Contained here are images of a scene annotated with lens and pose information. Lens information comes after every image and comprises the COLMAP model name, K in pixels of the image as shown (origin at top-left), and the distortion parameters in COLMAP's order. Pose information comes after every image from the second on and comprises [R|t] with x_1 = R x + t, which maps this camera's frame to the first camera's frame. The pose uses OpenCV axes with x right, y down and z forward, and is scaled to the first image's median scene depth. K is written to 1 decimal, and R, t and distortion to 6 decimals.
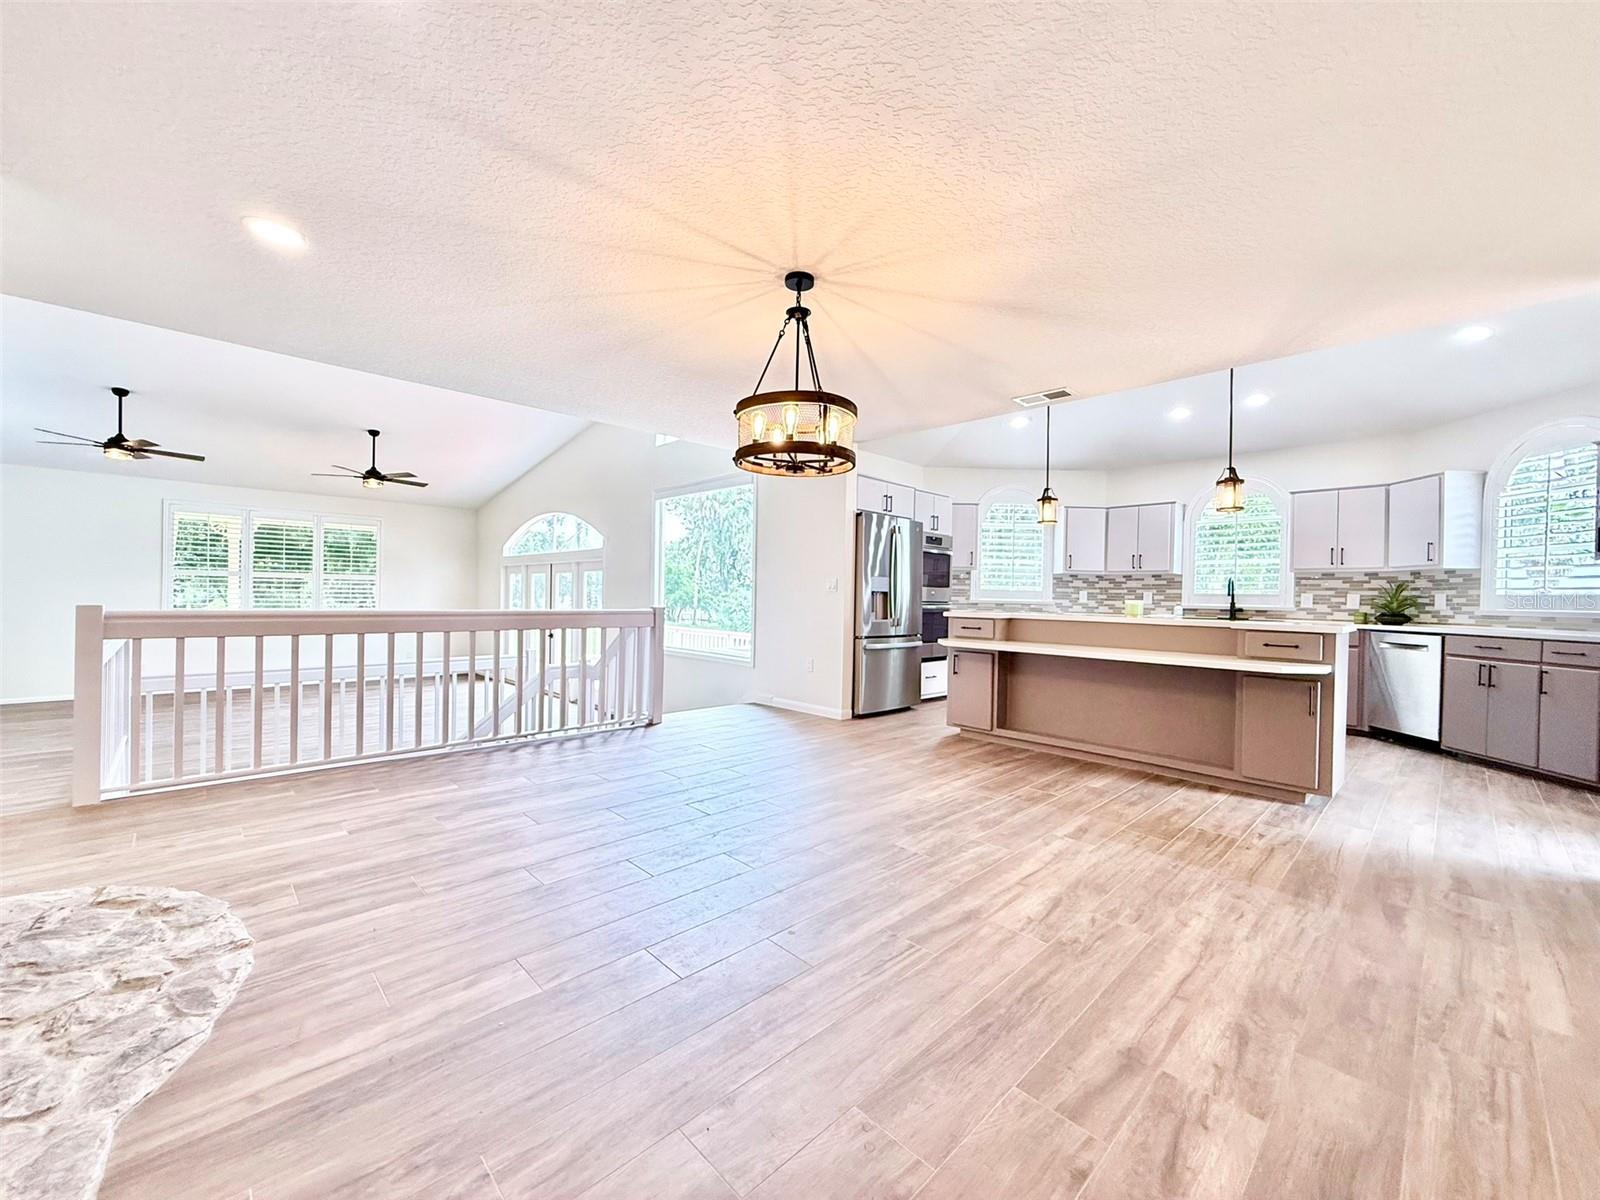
lens RADIAL K [[636.3, 0, 797.2], [0, 636.3, 598.7], [0, 0, 1]] dist [0.000026, 0.000061]
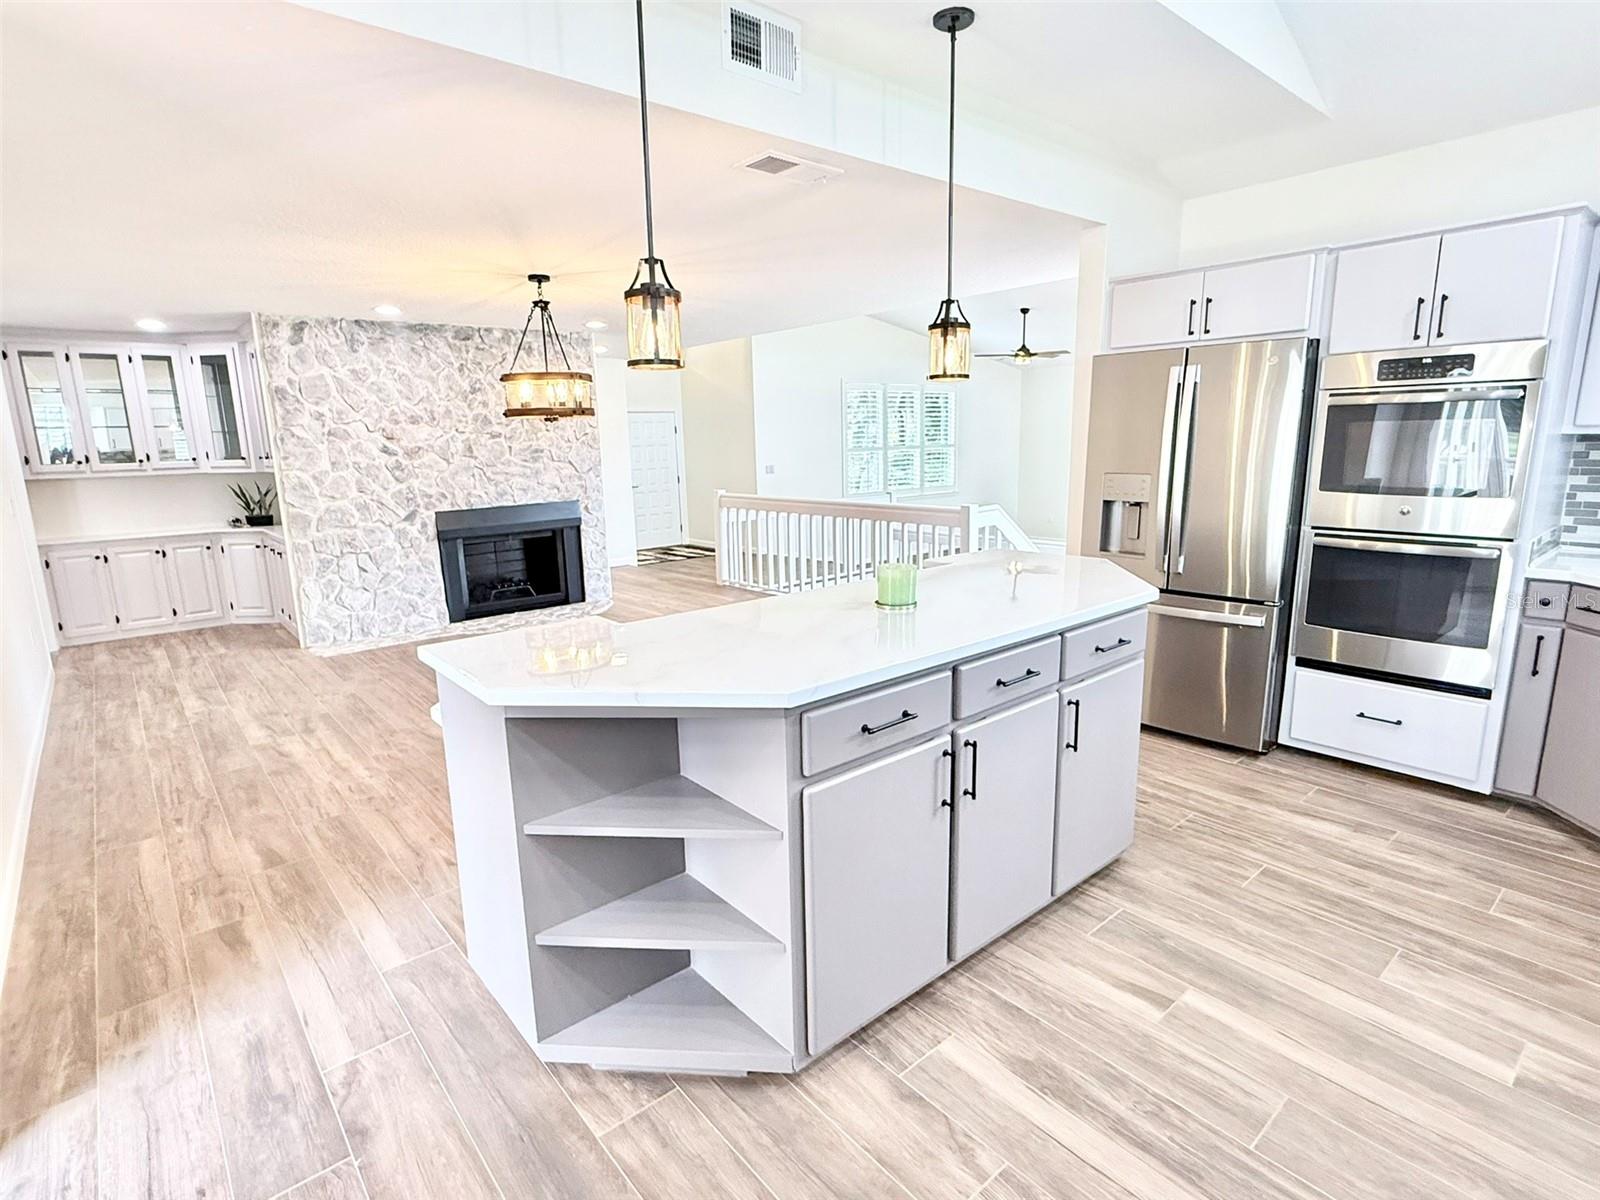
lens RADIAL K [[812.5, 0, 800.0], [0, 812.5, 600.0], [0, 0, 1]] dist [0.000442, 0.000980]
pose [[-0.057165, 0.178444, -0.982288, 1.484129], [0.017573, 0.983924, 0.177719, -0.099794], [0.998210, -0.007103, -0.059382, 1.362946]]
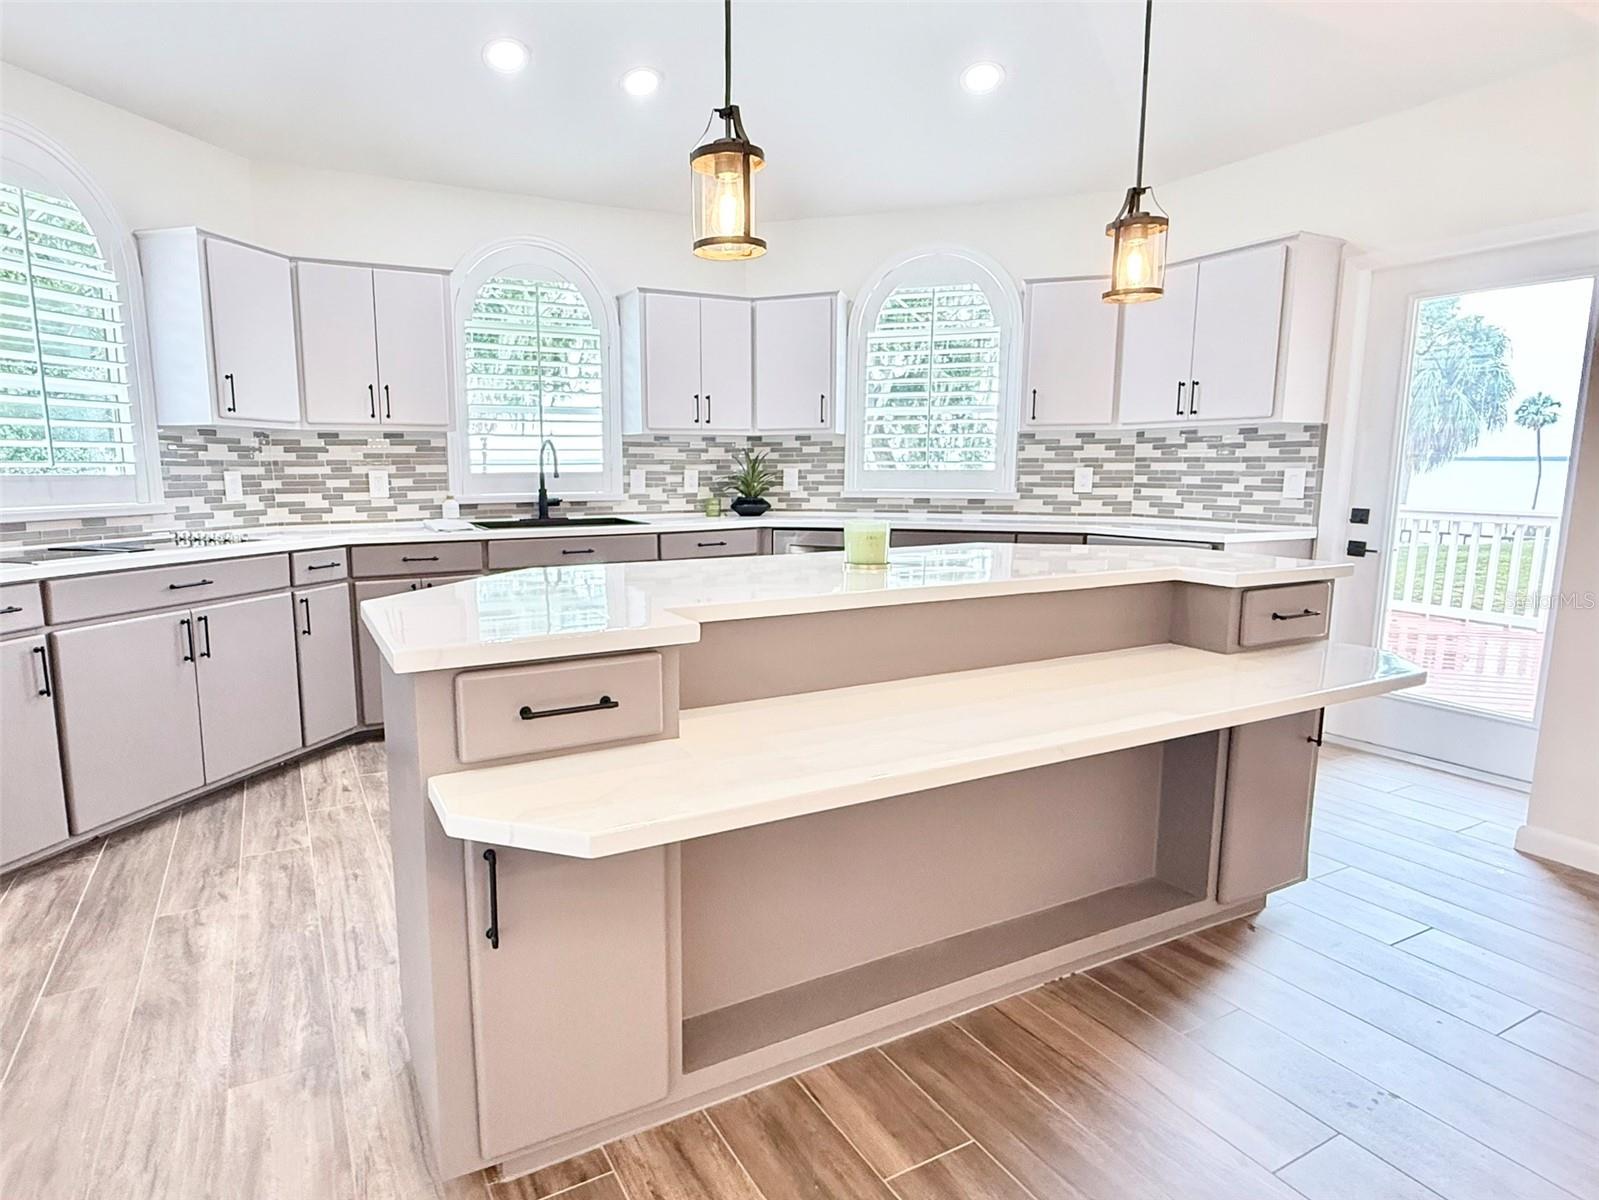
lens RADIAL K [[881.5, 0, 718.5], [0, 881.5, 598.3], [0, 0, 1]] dist [-0.001397, 0.000243]
pose [[0.296442, -0.165730, 0.940562, 0.046556], [0.012779, 0.985429, 0.169608, -0.055163], [-0.954965, -0.038259, 0.294240, 1.313509]]
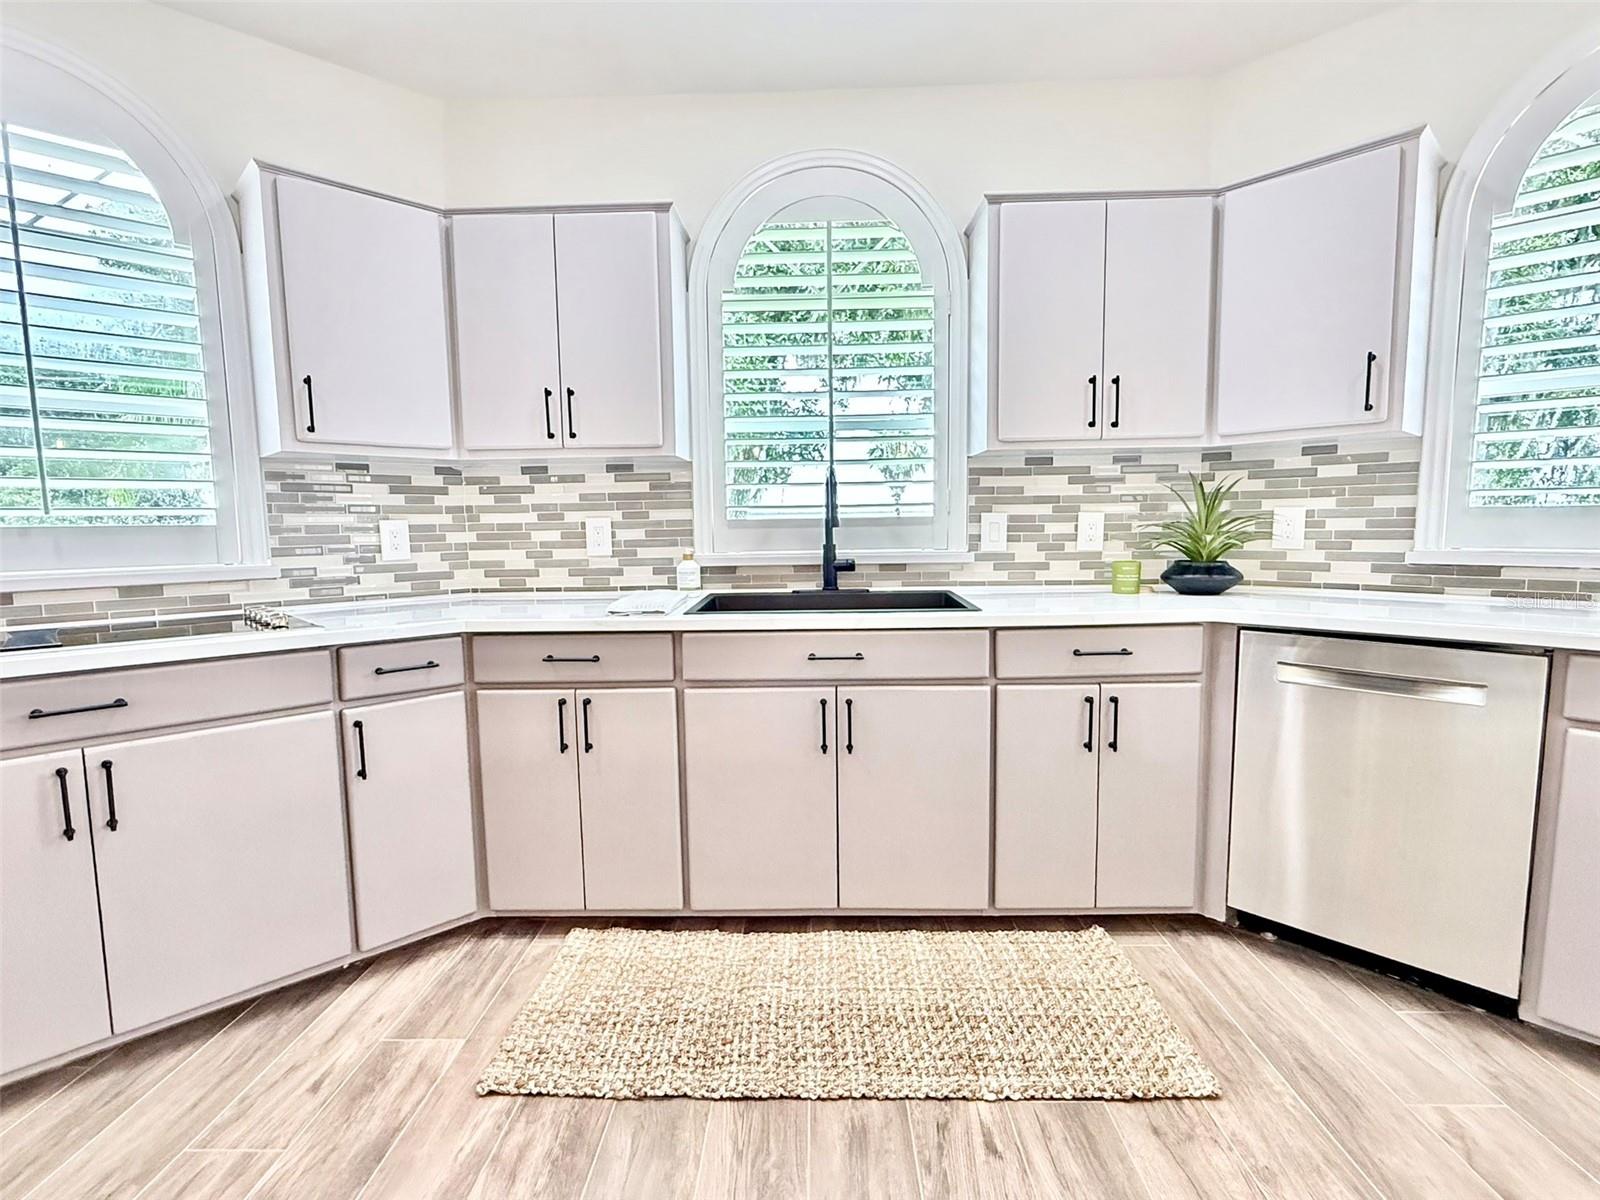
lens RADIAL K [[785.7, 0, 800.0], [0, 785.7, 600.0], [0, 0, 1]] dist [0.001091, 0.000174]
pose [[0.709062, -0.105486, 0.697212, 0.777415], [0.031808, 0.992526, 0.117818, -0.029603], [-0.704429, -0.061363, 0.707117, 1.463274]]
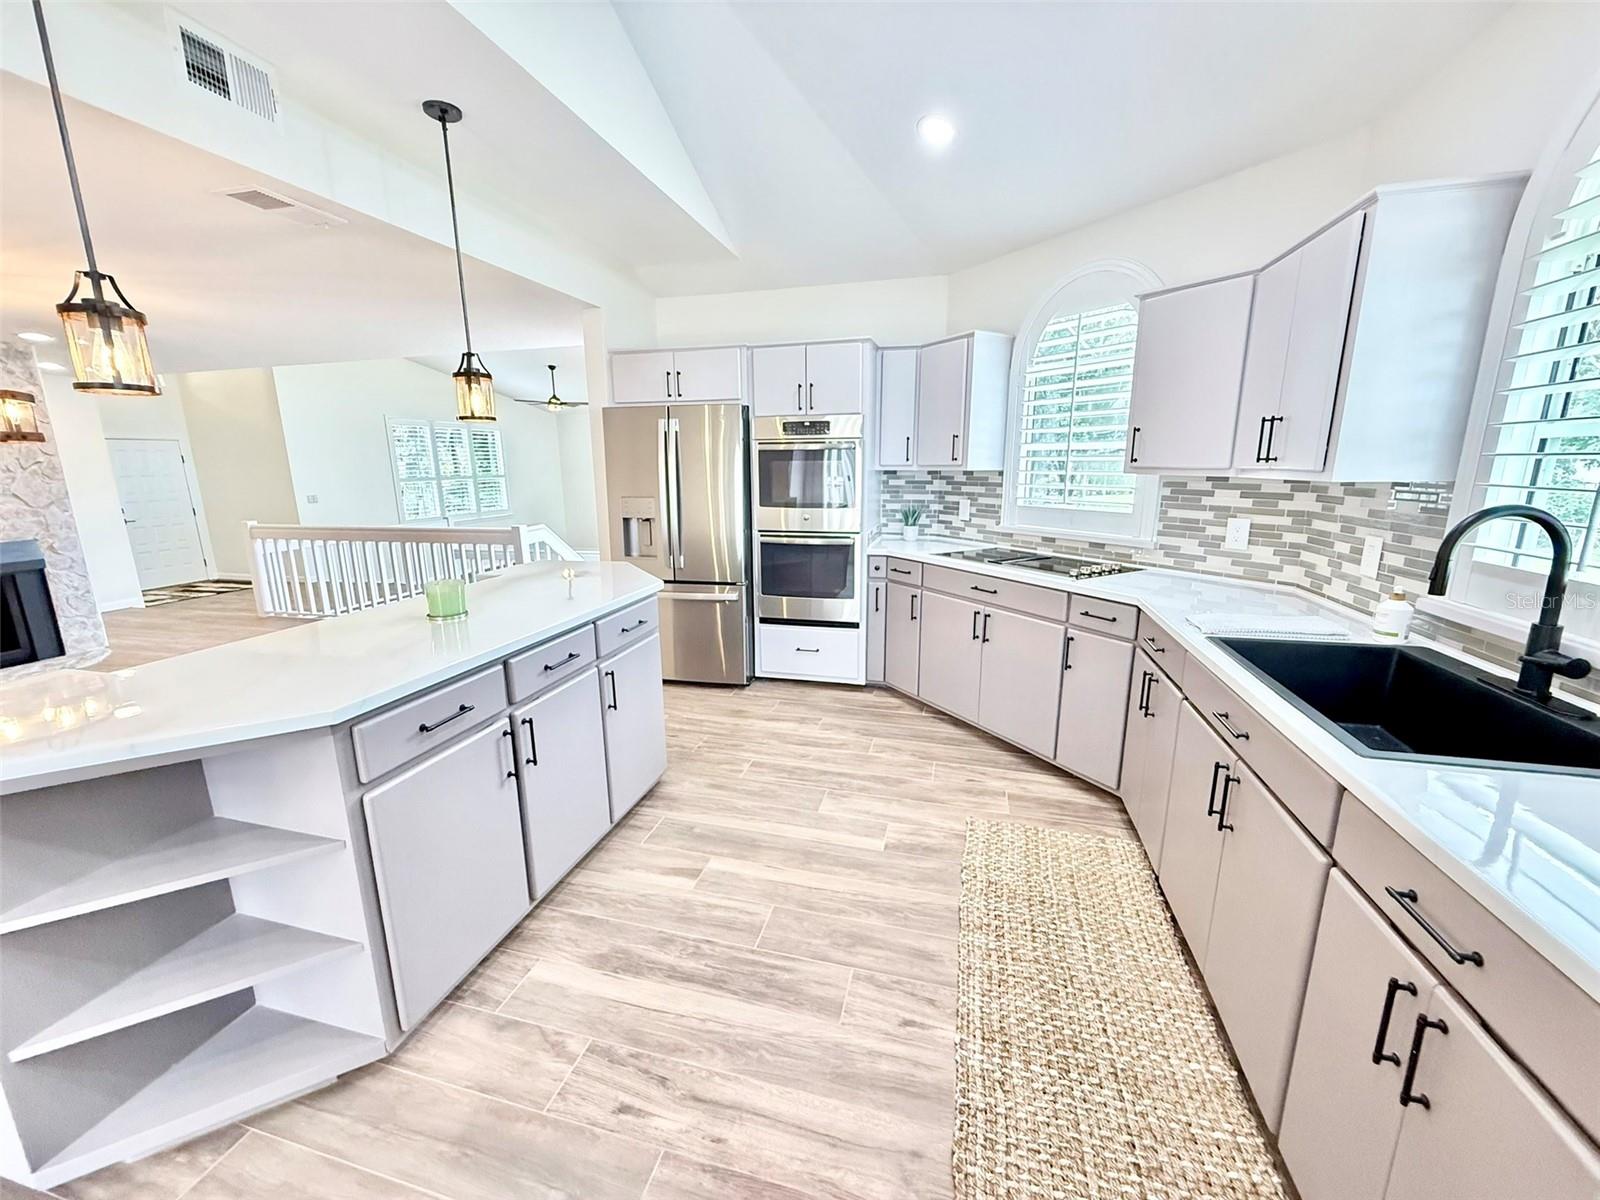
lens RADIAL K [[636.3, 0, 797.2], [0, 636.3, 598.7], [0, 0, 1]] dist [0.000026, 0.000061]
pose [[0.519464, 0.153995, -0.840502, 1.500056], [0.018958, 0.981308, 0.191510, -0.100364], [0.854282, -0.115417, 0.506834, 1.384011]]
